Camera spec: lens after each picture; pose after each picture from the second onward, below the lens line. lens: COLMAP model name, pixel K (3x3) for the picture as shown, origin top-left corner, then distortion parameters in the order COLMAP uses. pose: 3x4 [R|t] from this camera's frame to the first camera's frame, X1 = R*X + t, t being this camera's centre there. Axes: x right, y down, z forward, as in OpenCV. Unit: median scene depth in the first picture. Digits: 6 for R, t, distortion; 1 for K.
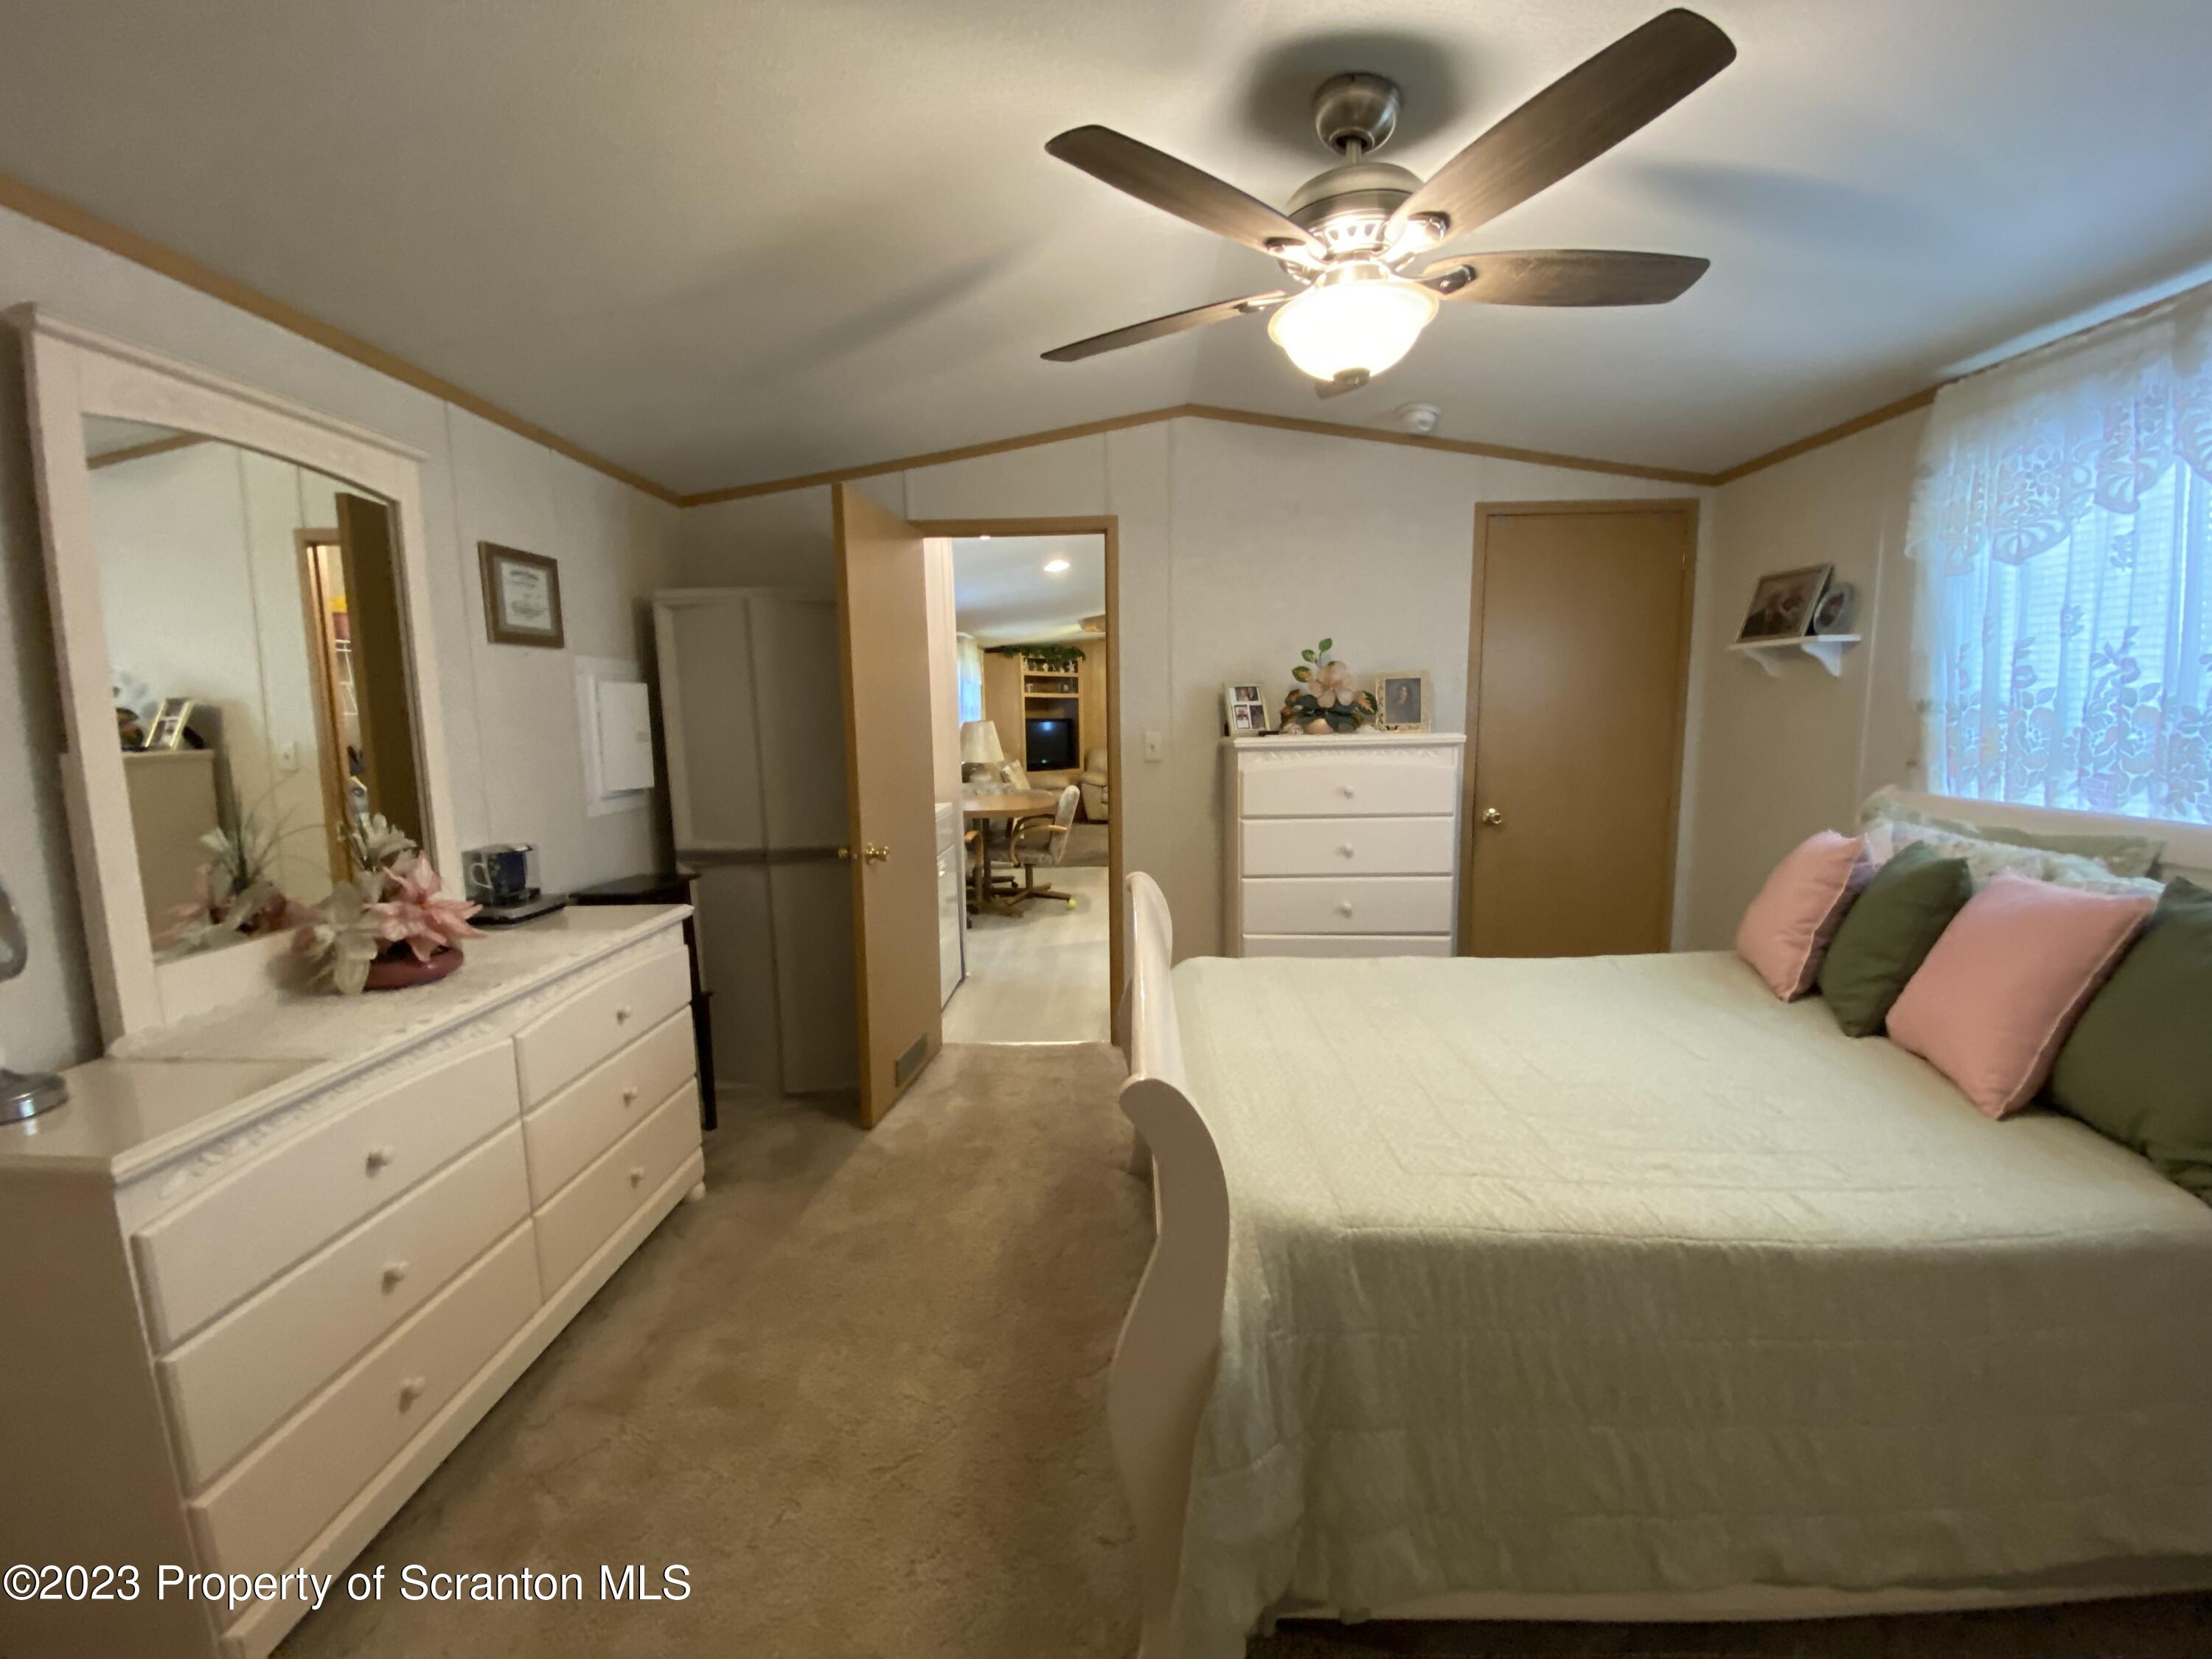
lens RADIAL K [[905.9, 0, 1107.5], [0, 905.9, 837.2], [0, 0, 1]] dist [0.019352, -0.020536]
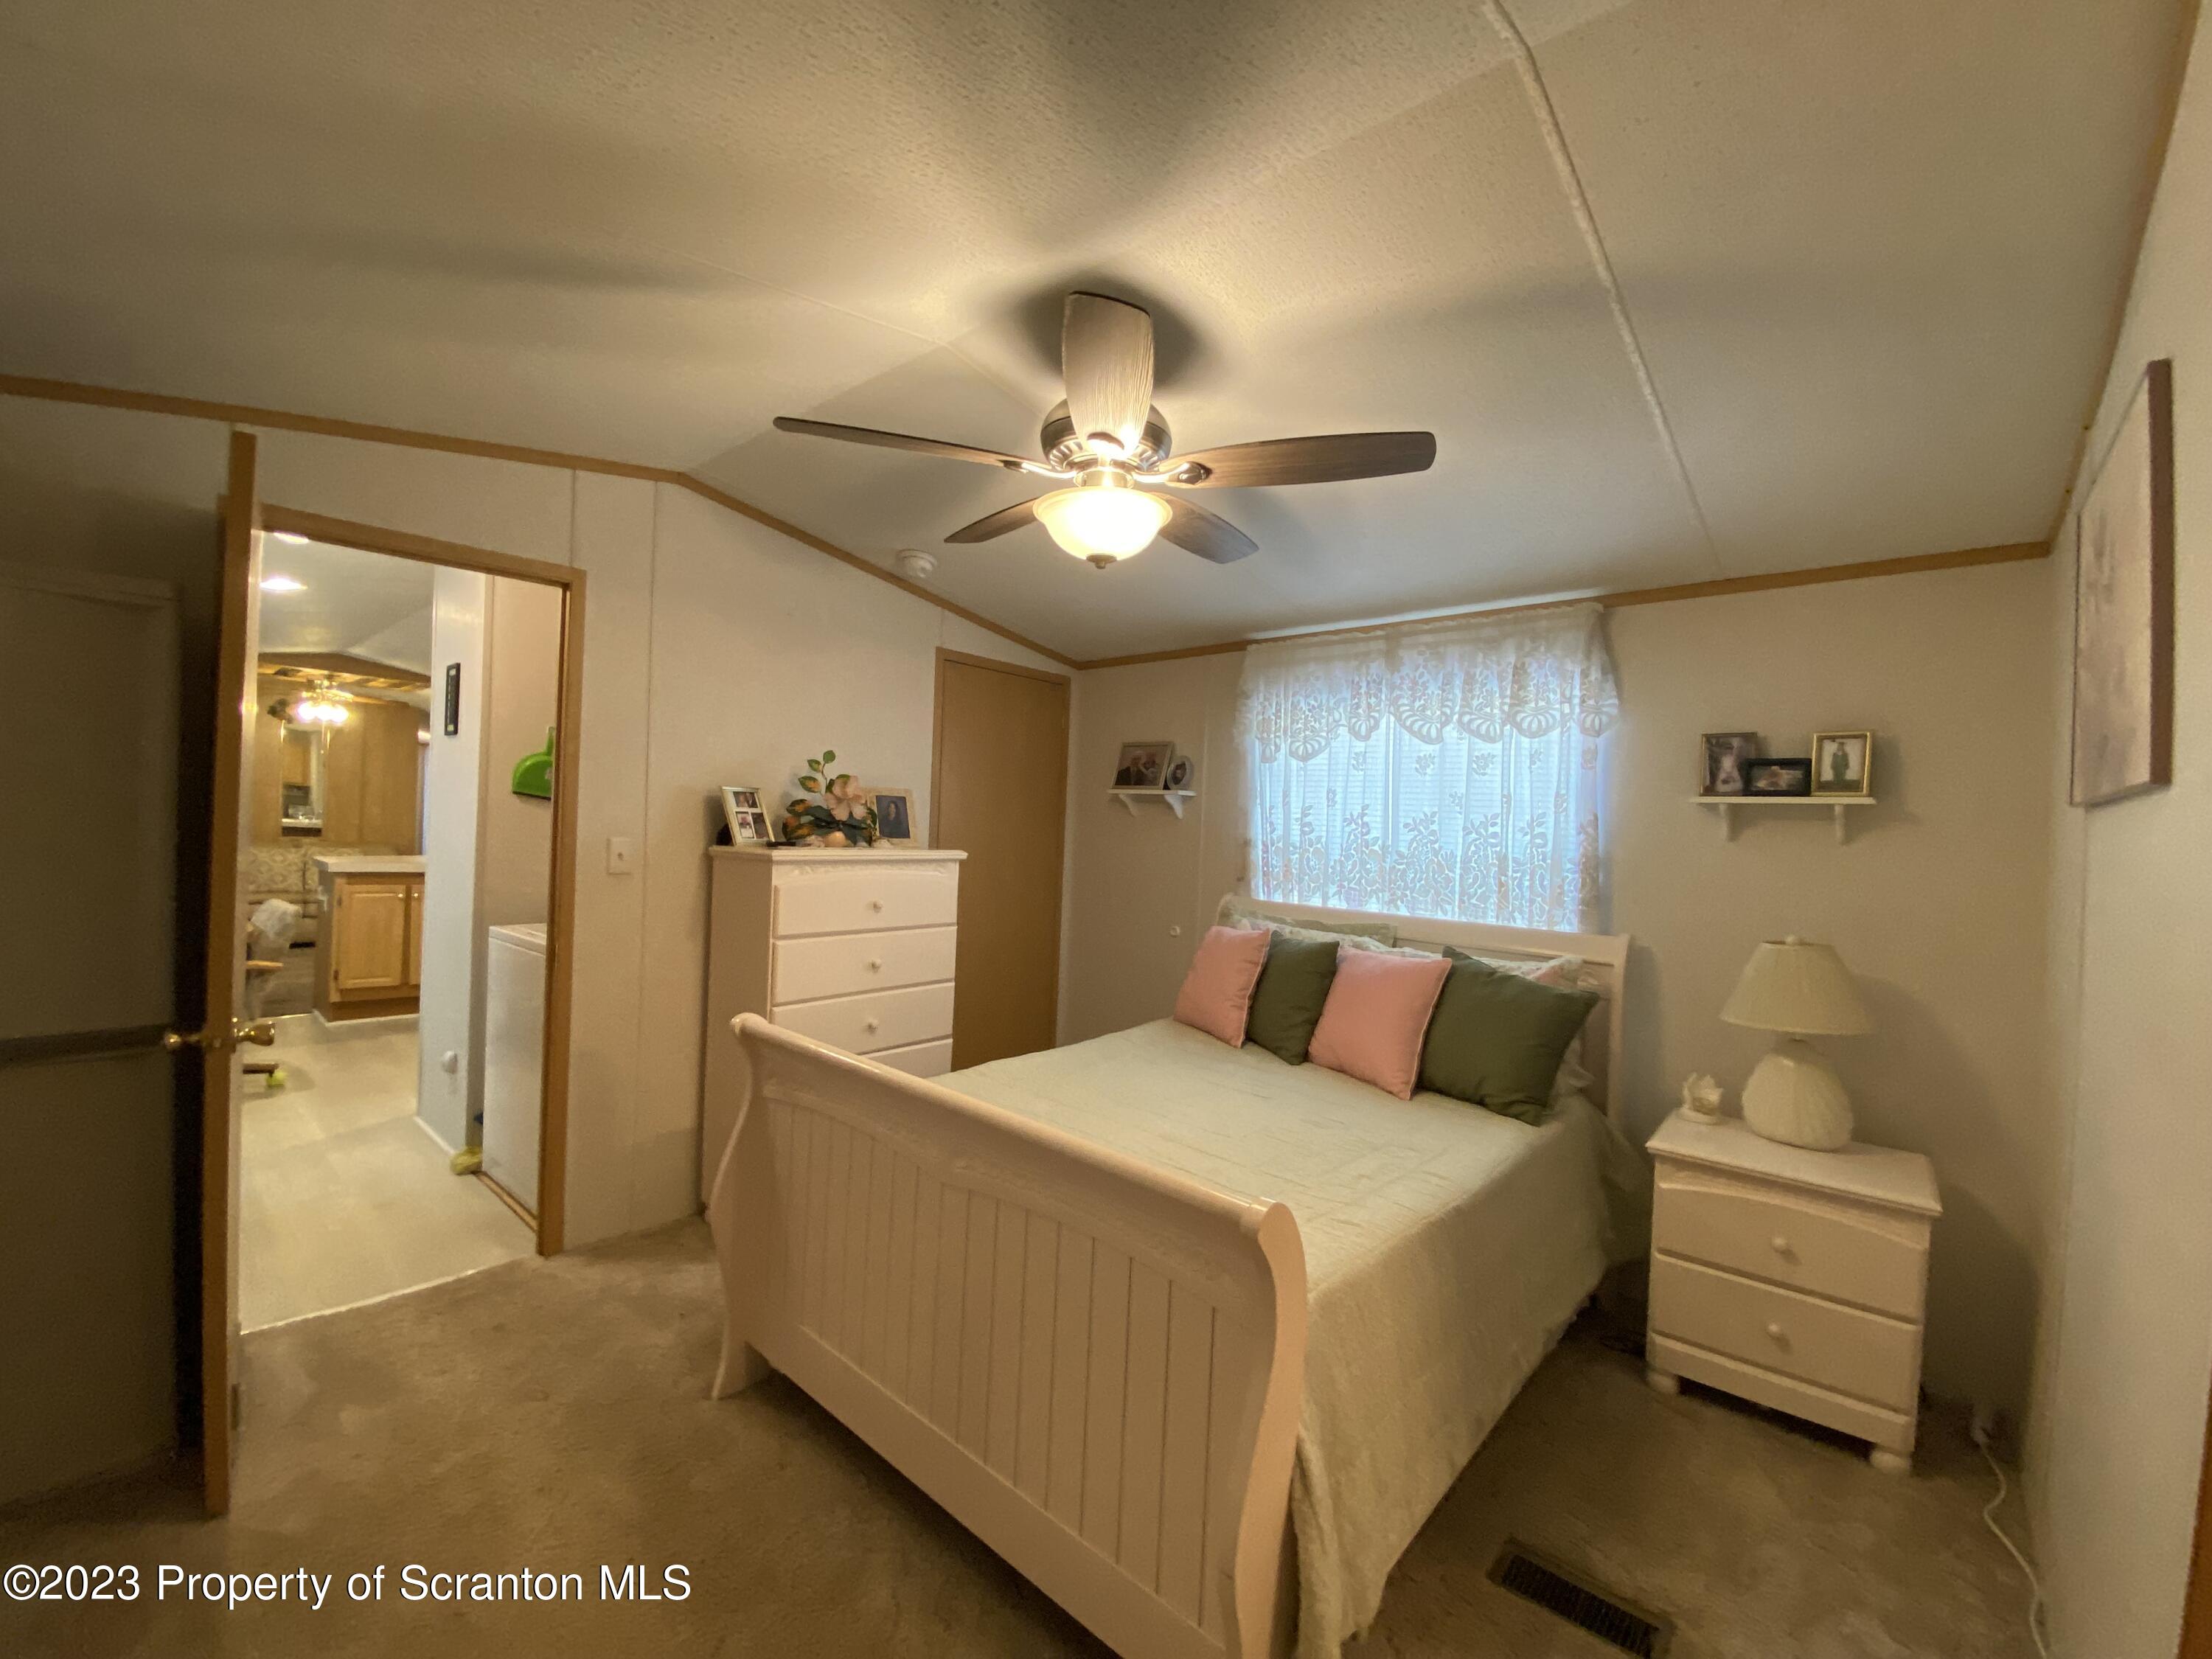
lens RADIAL K [[892.4, 0, 1106.0], [0, 892.4, 829.5], [0, 0, 1]] dist [0.054735, -0.034728]
pose [[0.641004, 0.040072, 0.766490, -0.431189], [0.051068, 0.994197, -0.094684, -0.034555], [-0.765836, 0.099836, 0.635238, 0.214088]]
